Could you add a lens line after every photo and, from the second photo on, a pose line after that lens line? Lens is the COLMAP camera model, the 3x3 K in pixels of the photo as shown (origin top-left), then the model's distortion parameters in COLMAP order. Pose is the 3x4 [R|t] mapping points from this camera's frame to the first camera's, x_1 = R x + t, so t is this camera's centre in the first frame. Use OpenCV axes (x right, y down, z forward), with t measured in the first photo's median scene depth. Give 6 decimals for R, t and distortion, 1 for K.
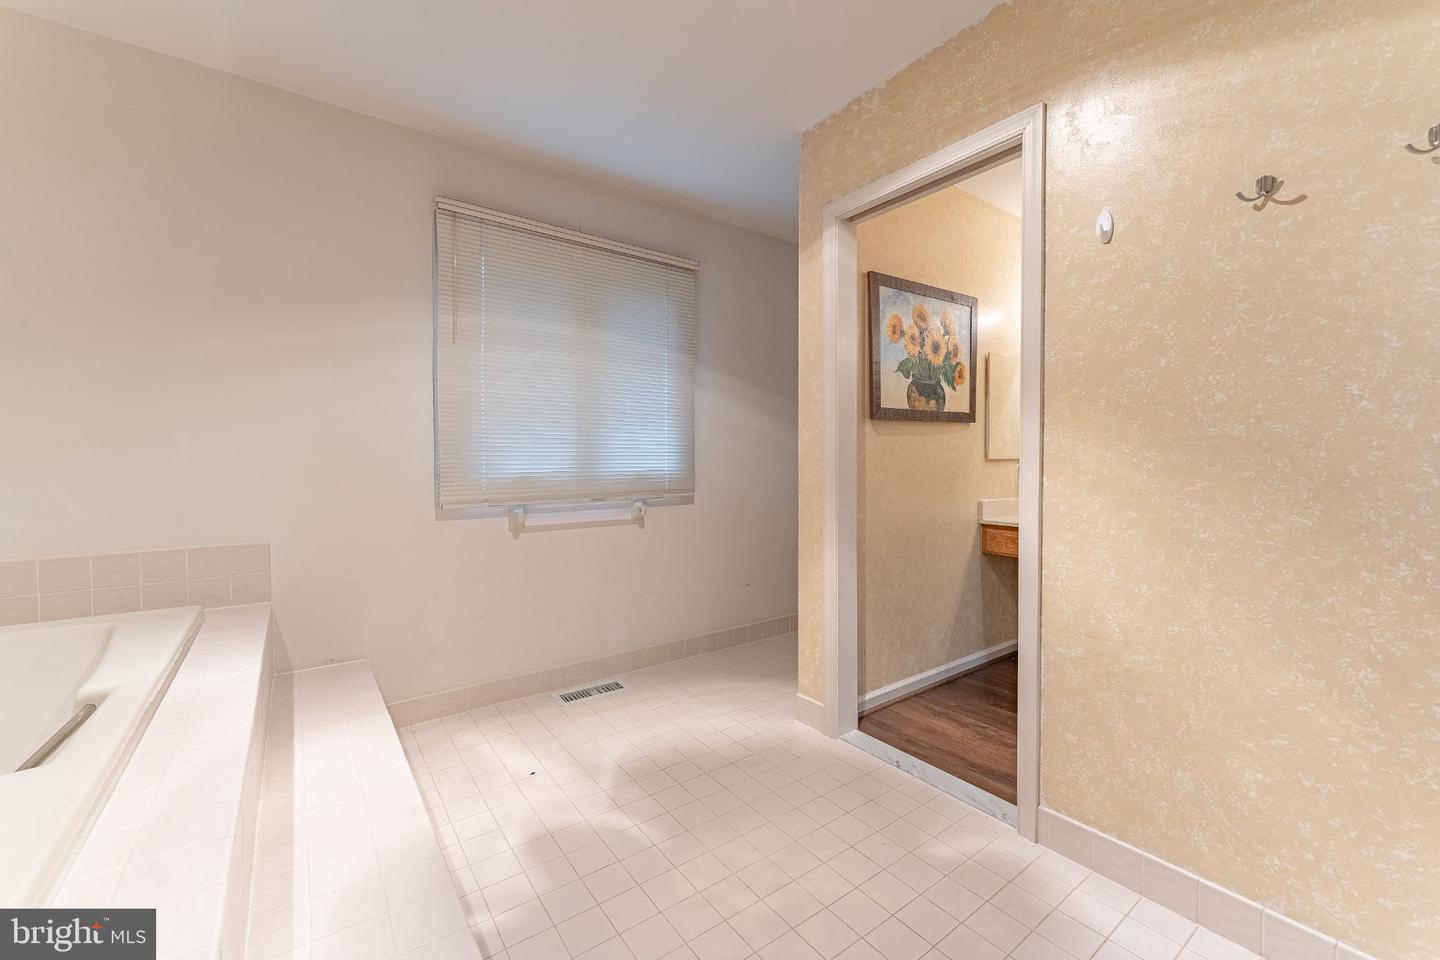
lens RADIAL K [[583.6, 0, 715.4], [0, 583.6, 480.3], [0, 0, 1]] dist [-0.008001, -0.000521]
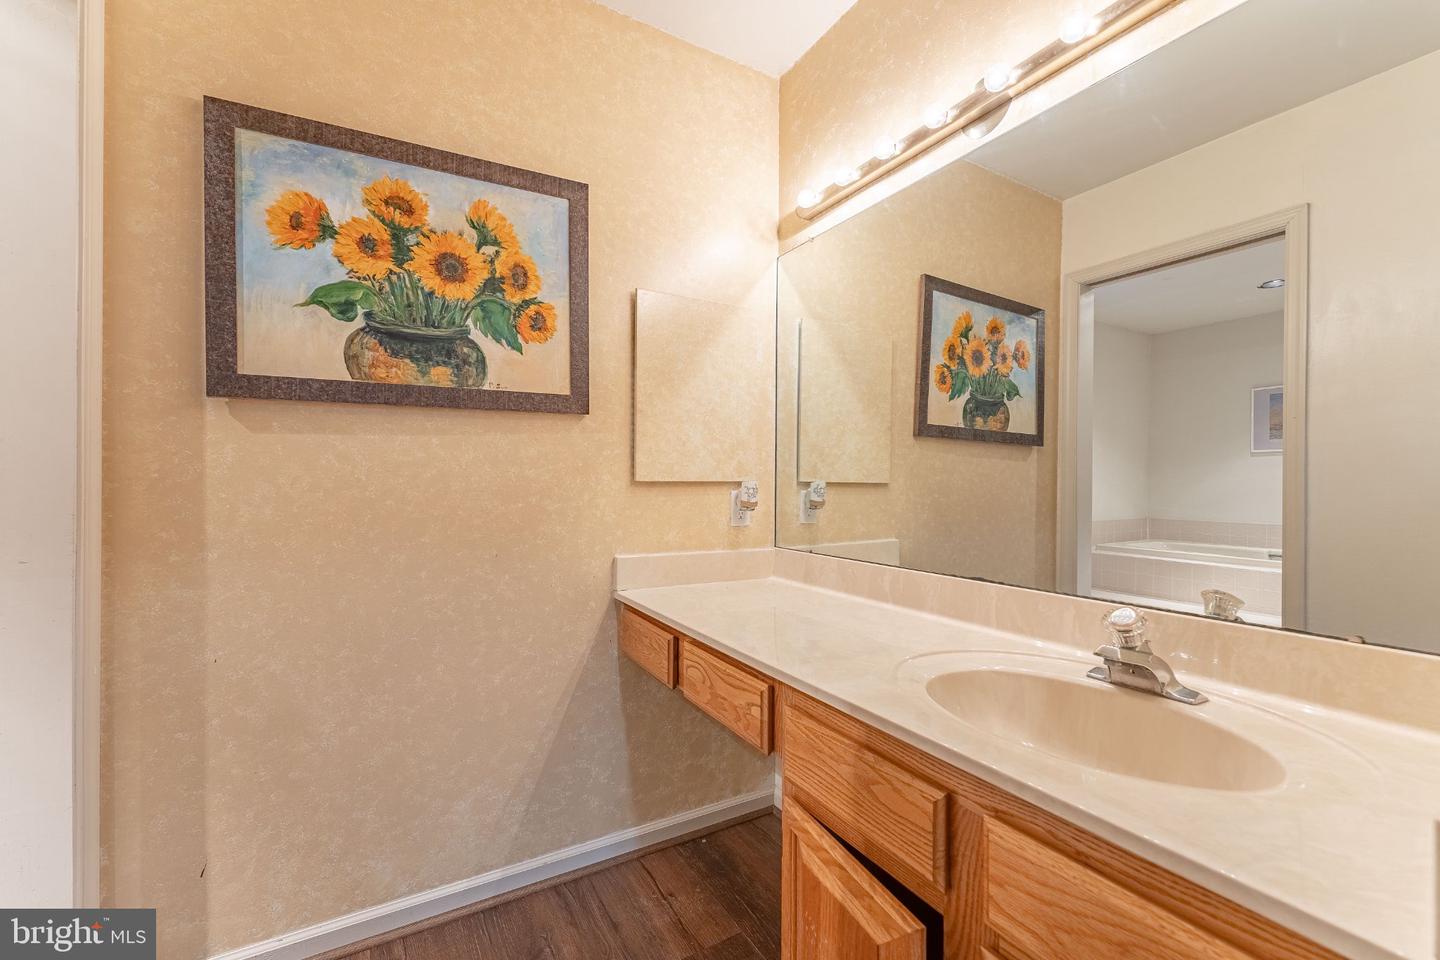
lens RADIAL K [[583.6, 0, 750.0], [0, 583.6, 490.9], [0, 0, 1]] dist [-0.008001, -0.000521]
pose [[0.995120, 0.008055, -0.098338, 0.694101], [-0.010005, 0.999763, -0.019347, -0.019393], [0.098159, 0.020237, 0.994965, 0.508495]]
